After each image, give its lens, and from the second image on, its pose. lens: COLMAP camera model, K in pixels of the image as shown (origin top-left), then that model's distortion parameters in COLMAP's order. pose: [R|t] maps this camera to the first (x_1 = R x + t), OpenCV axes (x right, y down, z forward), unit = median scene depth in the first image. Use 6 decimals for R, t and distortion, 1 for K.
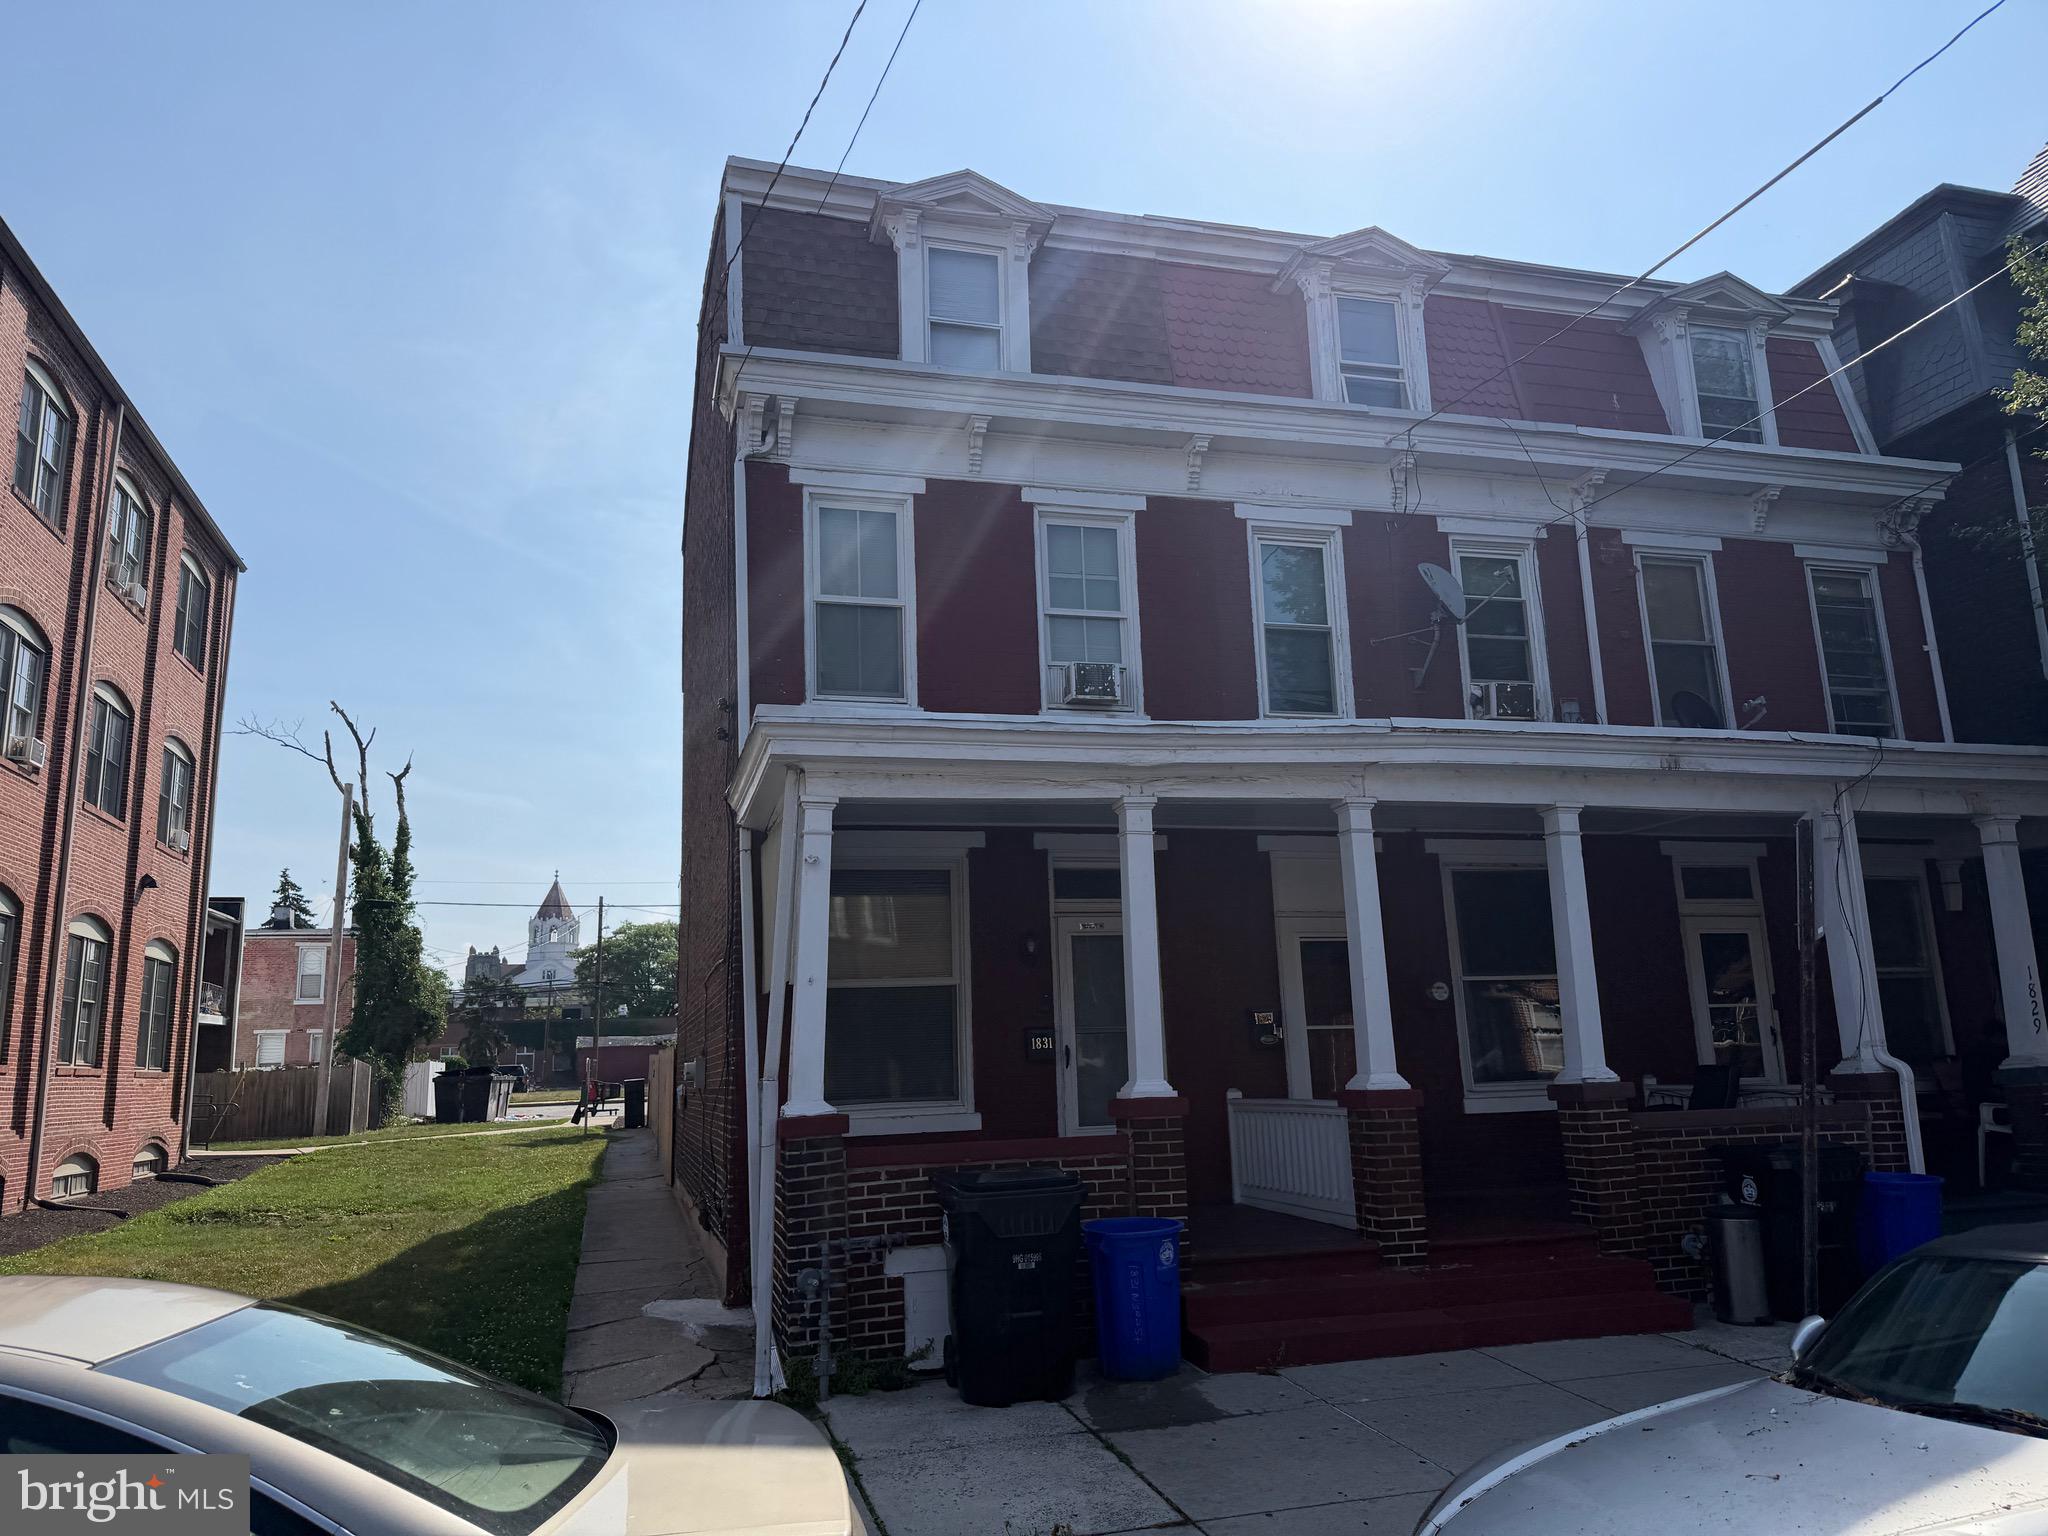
lens RADIAL K [[1464.4, 0, 1029.0], [0, 1464.4, 791.4], [0, 0, 1]] dist [0.065439, -0.060295]
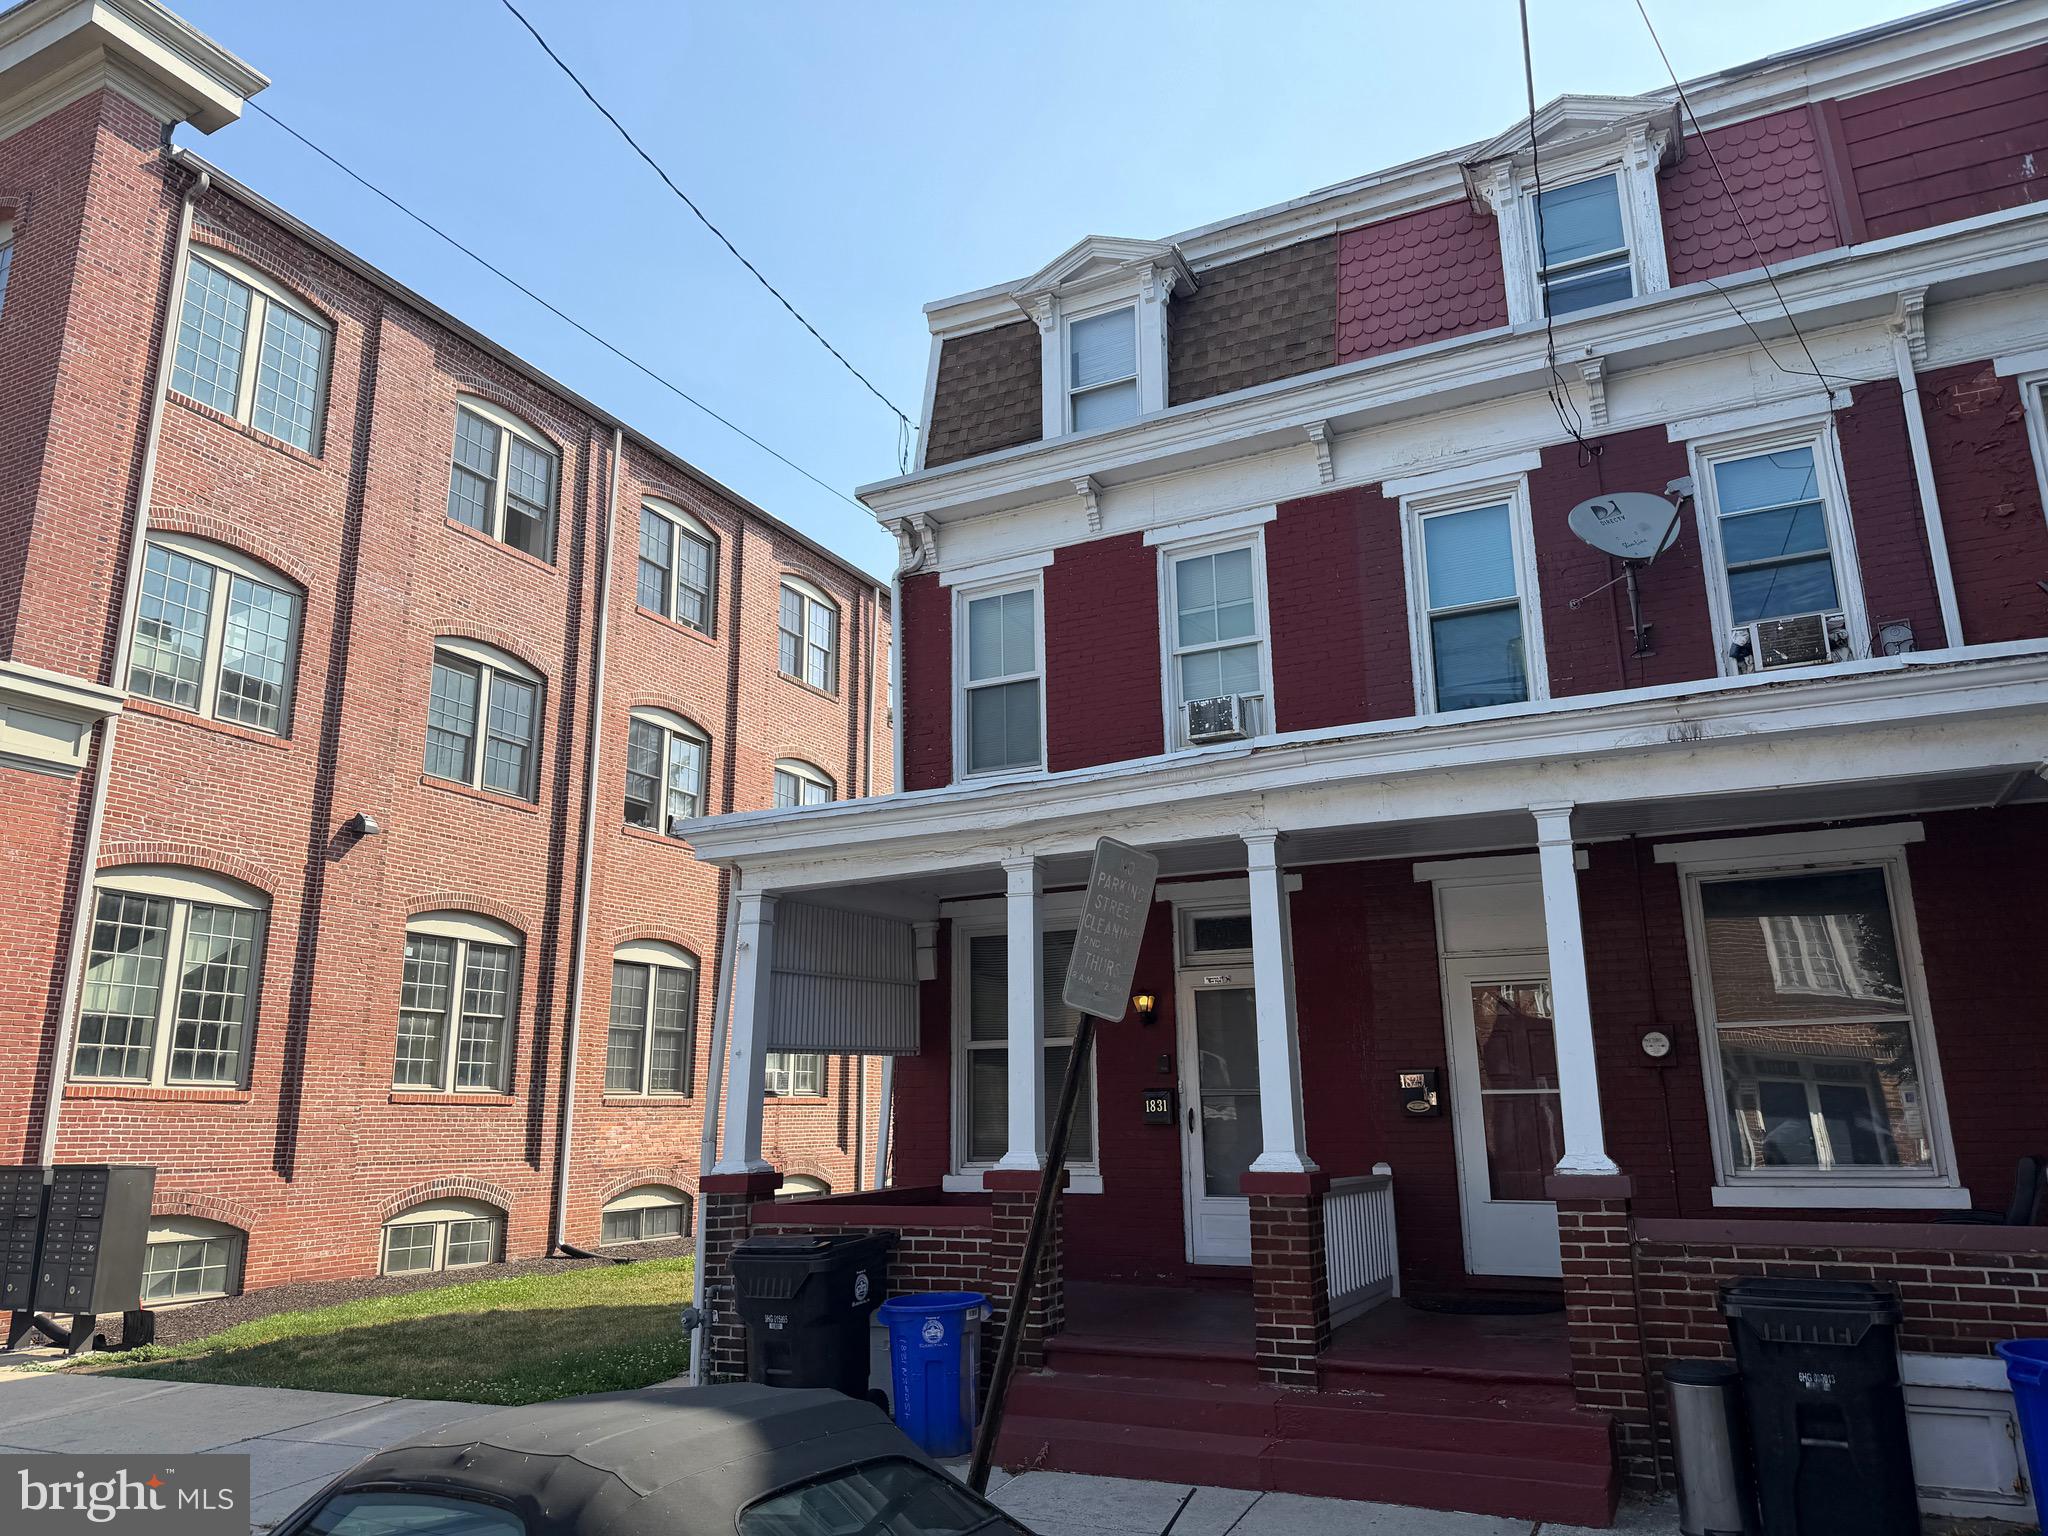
lens RADIAL K [[1464.4, 0, 953.7], [0, 1464.4, 764.4], [0, 0, 1]] dist [0.065439, -0.060295]
pose [[0.737330, -0.139373, -0.660999, 0.530376], [0.113071, 0.990144, -0.082645, 0.013476], [0.666002, -0.013803, 0.745822, 0.181082]]
